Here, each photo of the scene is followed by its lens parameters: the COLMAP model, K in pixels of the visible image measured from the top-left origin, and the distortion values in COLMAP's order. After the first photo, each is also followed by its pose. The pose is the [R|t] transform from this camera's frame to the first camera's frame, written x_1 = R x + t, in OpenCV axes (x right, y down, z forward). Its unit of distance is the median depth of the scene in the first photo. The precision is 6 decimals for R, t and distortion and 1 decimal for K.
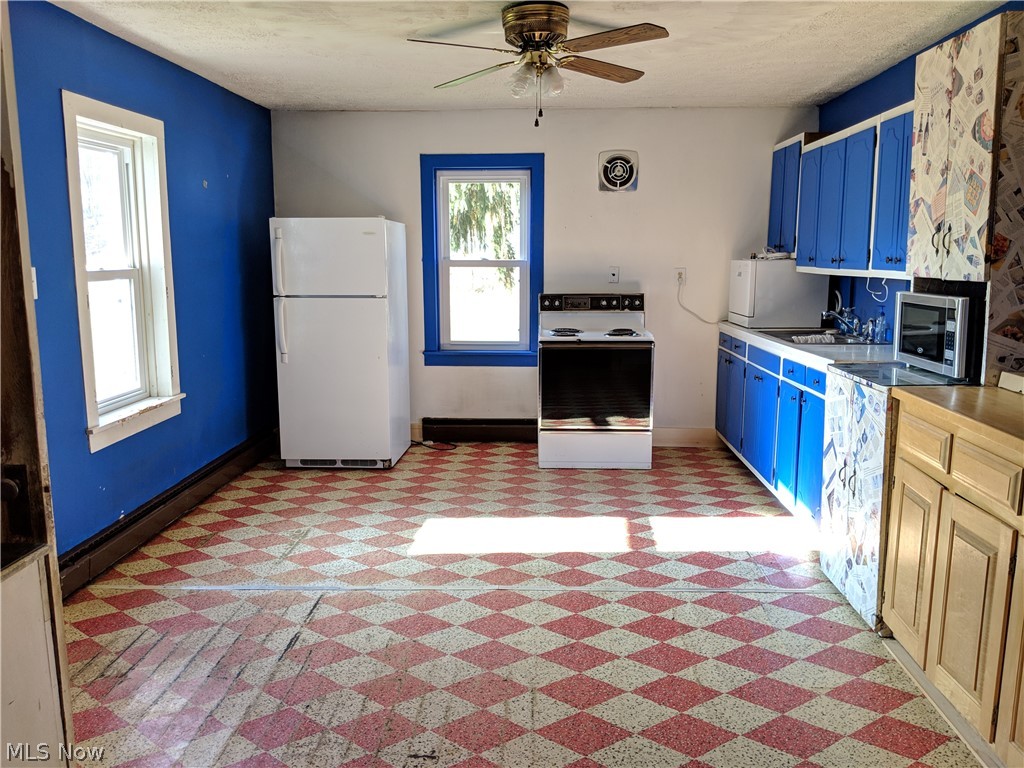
lens RADIAL K [[810.8, 0, 512.0], [0, 810.8, 384.0], [0, 0, 1]] dist [0.108956, -0.197388]
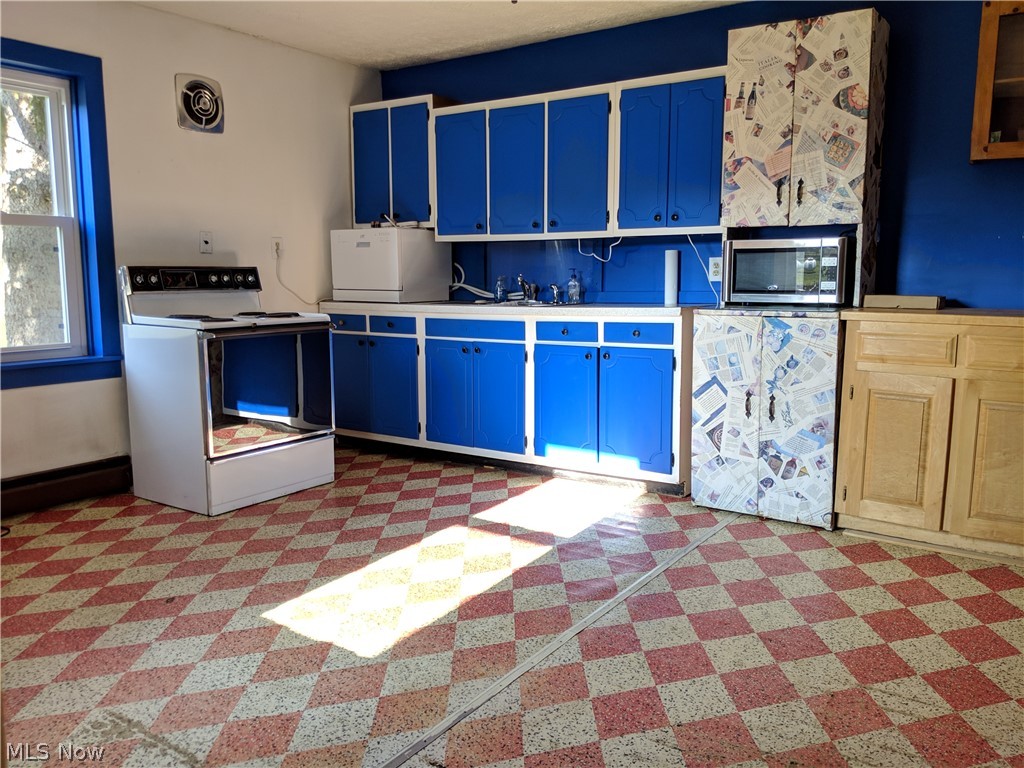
lens RADIAL K [[810.8, 0, 512.0], [0, 810.8, 384.0], [0, 0, 1]] dist [0.108956, -0.197388]
pose [[0.531012, -0.116916, 0.839260, -0.531085], [0.133960, 0.989563, 0.053096, -0.013097], [-0.836709, 0.084233, 0.541132, 0.530630]]
